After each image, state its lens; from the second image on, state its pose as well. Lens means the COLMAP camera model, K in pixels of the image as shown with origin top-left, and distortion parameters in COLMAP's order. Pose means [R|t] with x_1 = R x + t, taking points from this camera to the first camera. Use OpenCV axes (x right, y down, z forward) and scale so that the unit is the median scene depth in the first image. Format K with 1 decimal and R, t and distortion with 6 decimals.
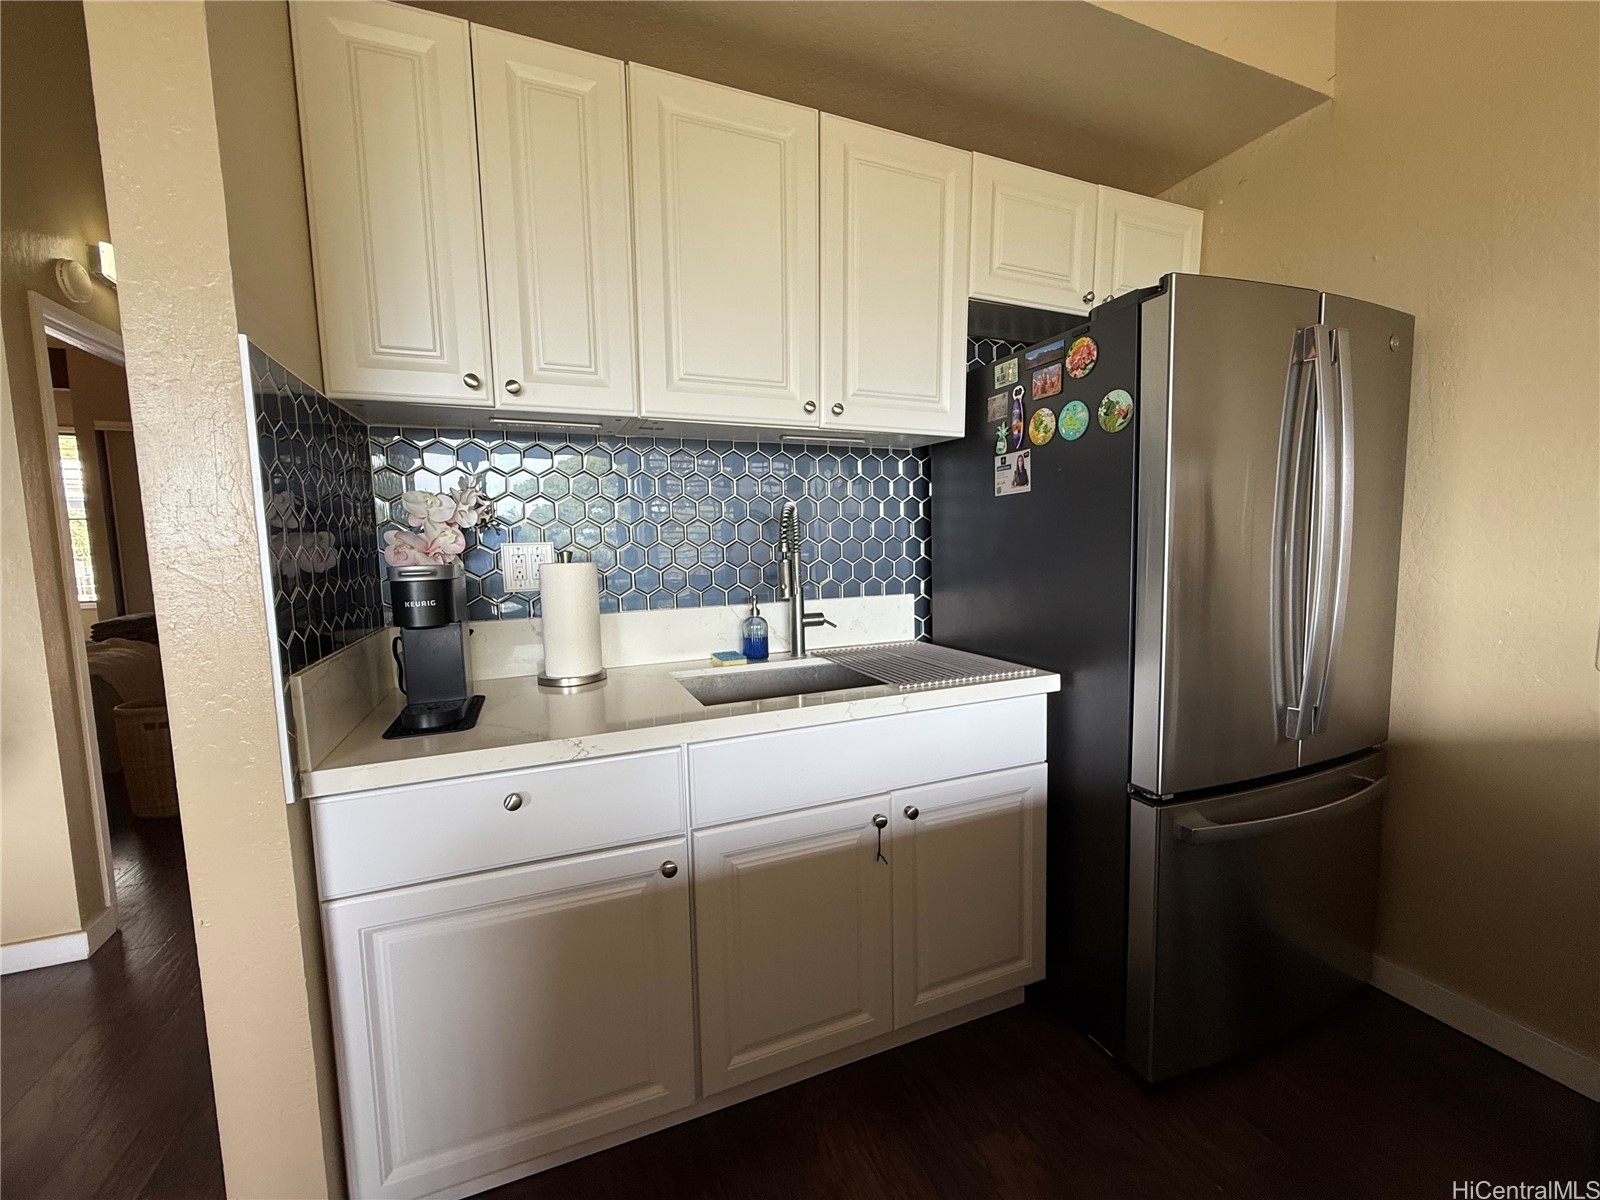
lens RADIAL K [[638.6, 0, 799.8], [0, 638.6, 602.1], [0, 0, 1]] dist [-0.001123, 0.000390]
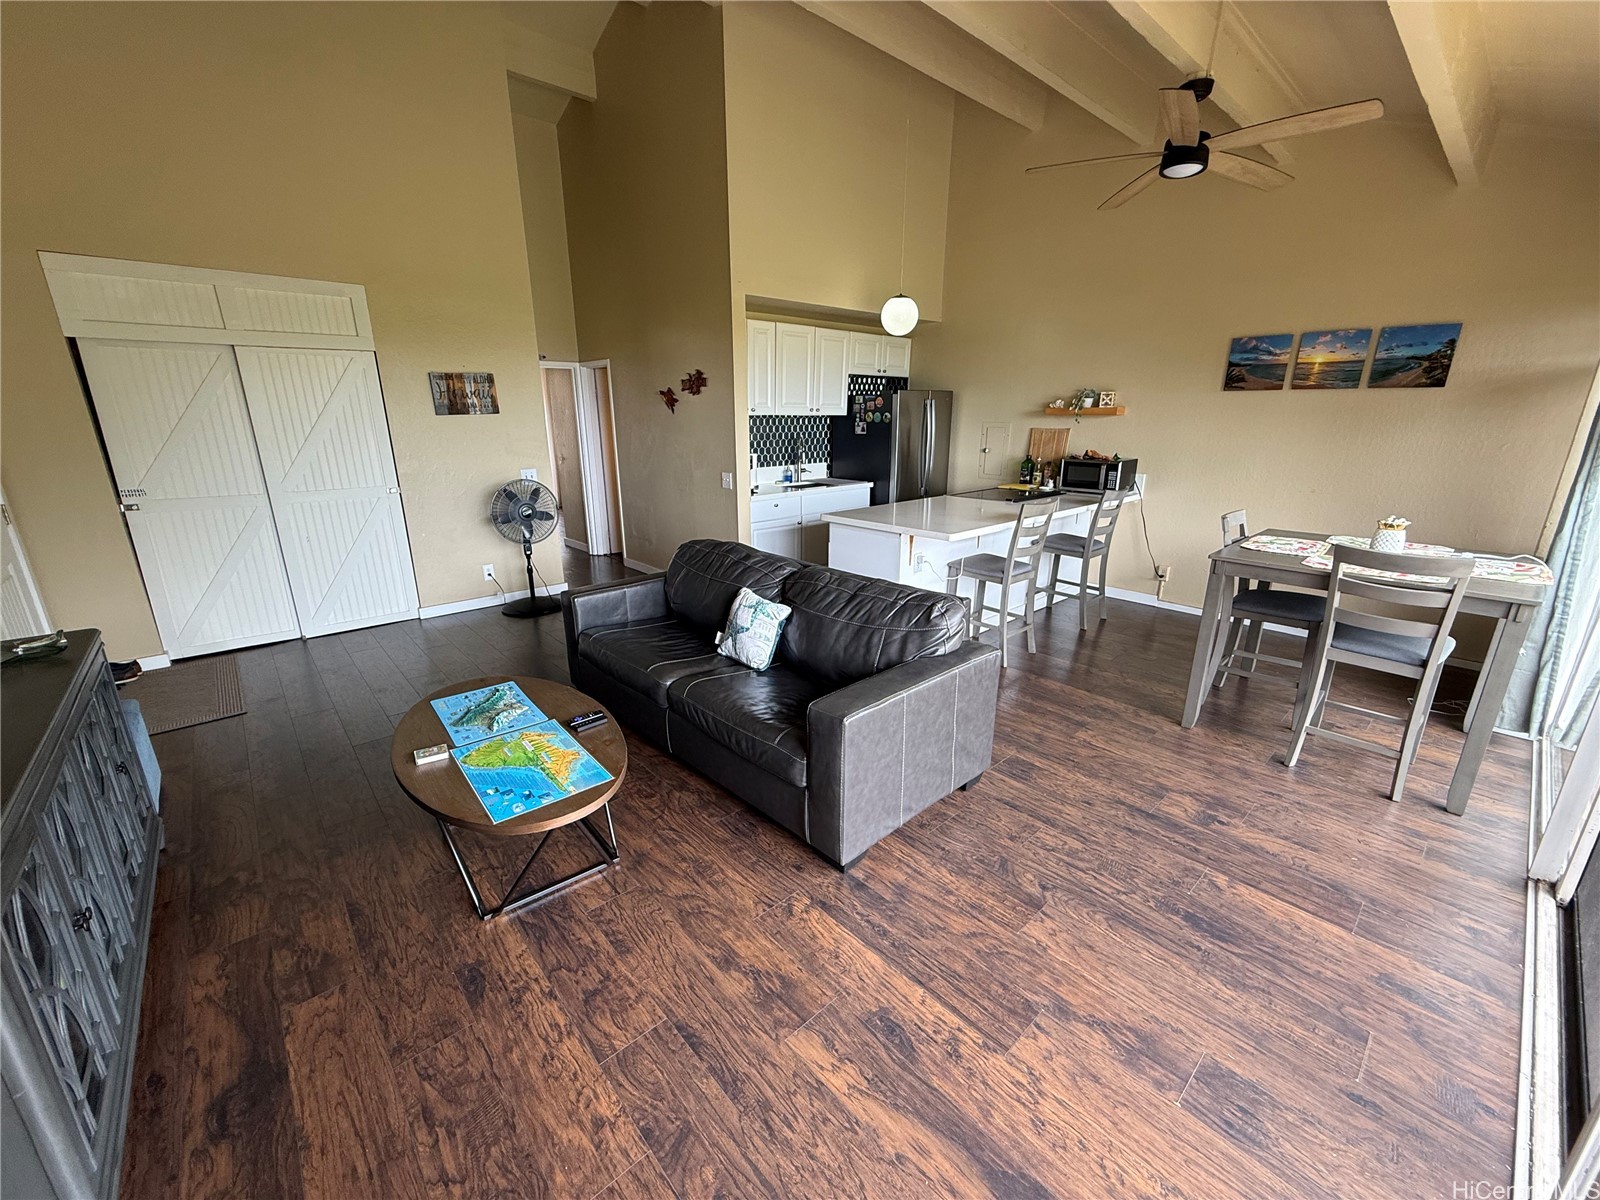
lens RADIAL K [[638.6, 0, 794.0], [0, 638.6, 599.3], [0, 0, 1]] dist [-0.001123, 0.000390]
pose [[0.942487, -0.078472, 0.324901, -1.268013], [0.015162, 0.981087, 0.192973, 0.048158], [-0.333899, -0.176948, 0.925851, -2.383709]]
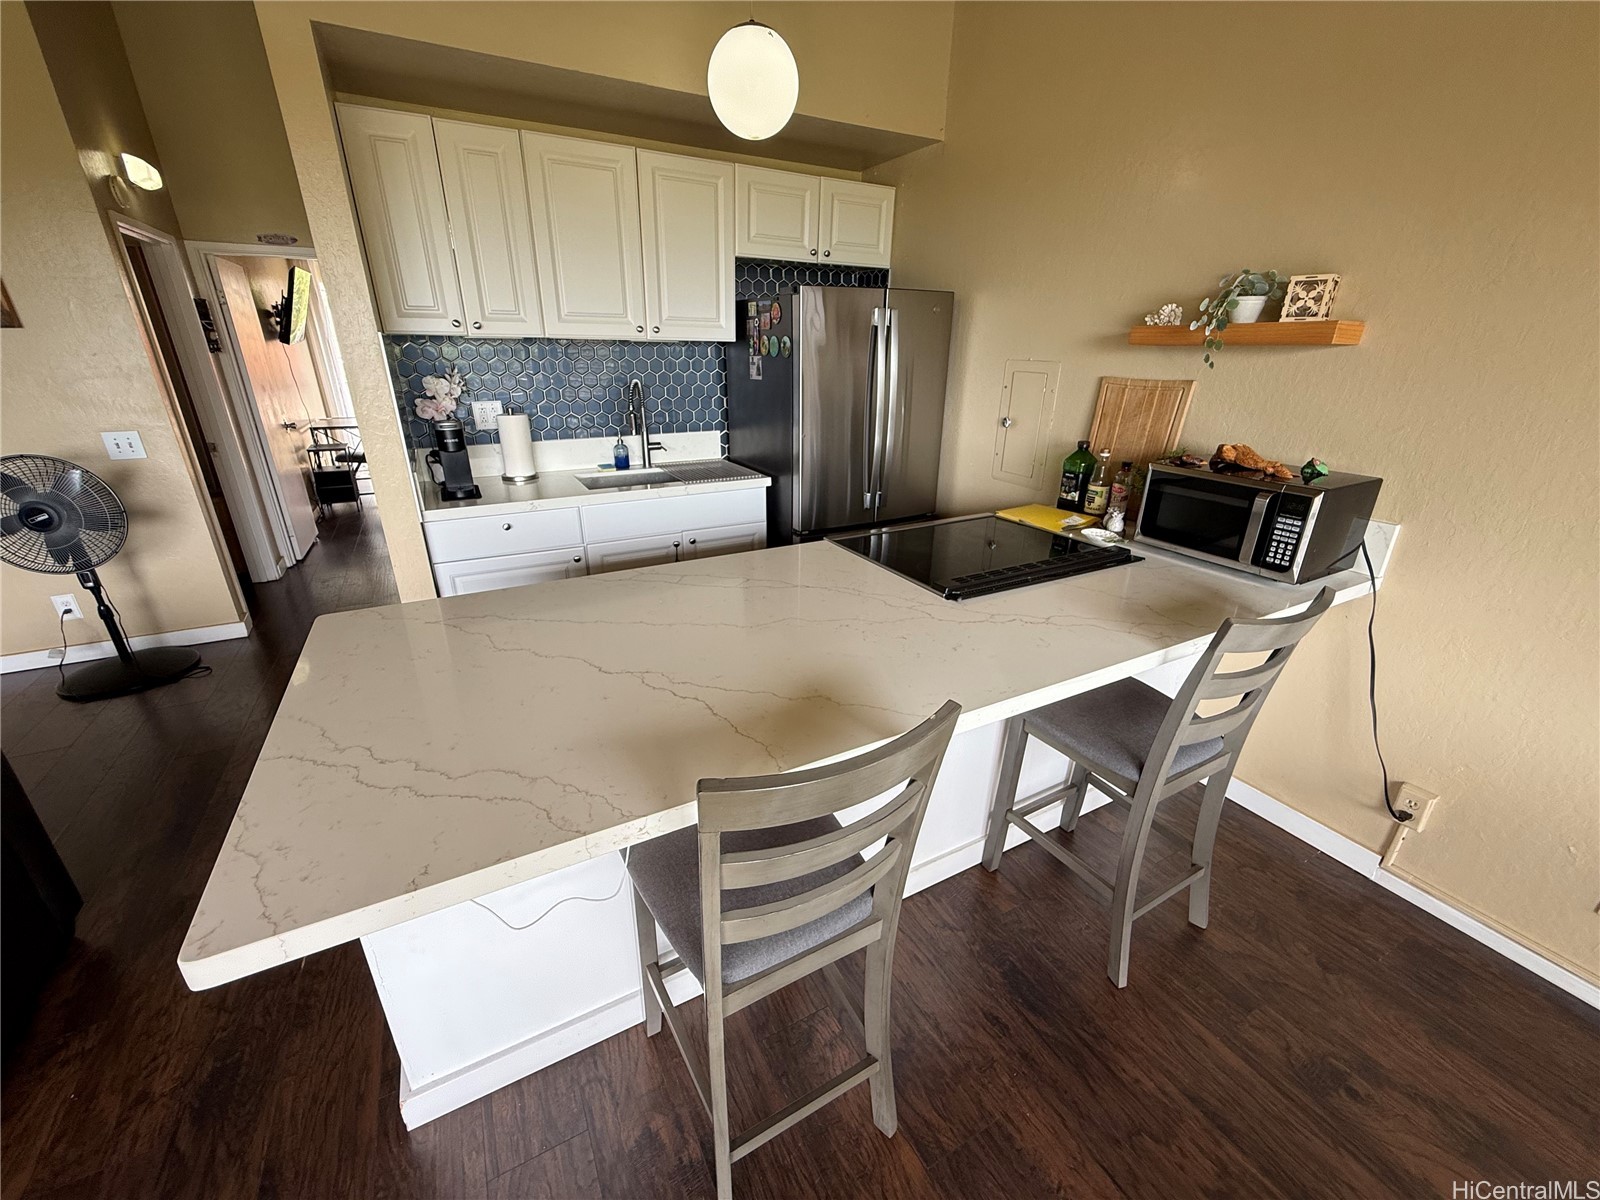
lens RADIAL K [[638.6, 0, 797.6], [0, 638.6, 600.5], [0, 0, 1]] dist [-0.001123, 0.000390]
pose [[0.994068, -0.011413, 0.108156, 0.241908], [-0.019792, 0.958889, 0.283090, -0.079642], [-0.106940, -0.283552, 0.952975, -0.954934]]
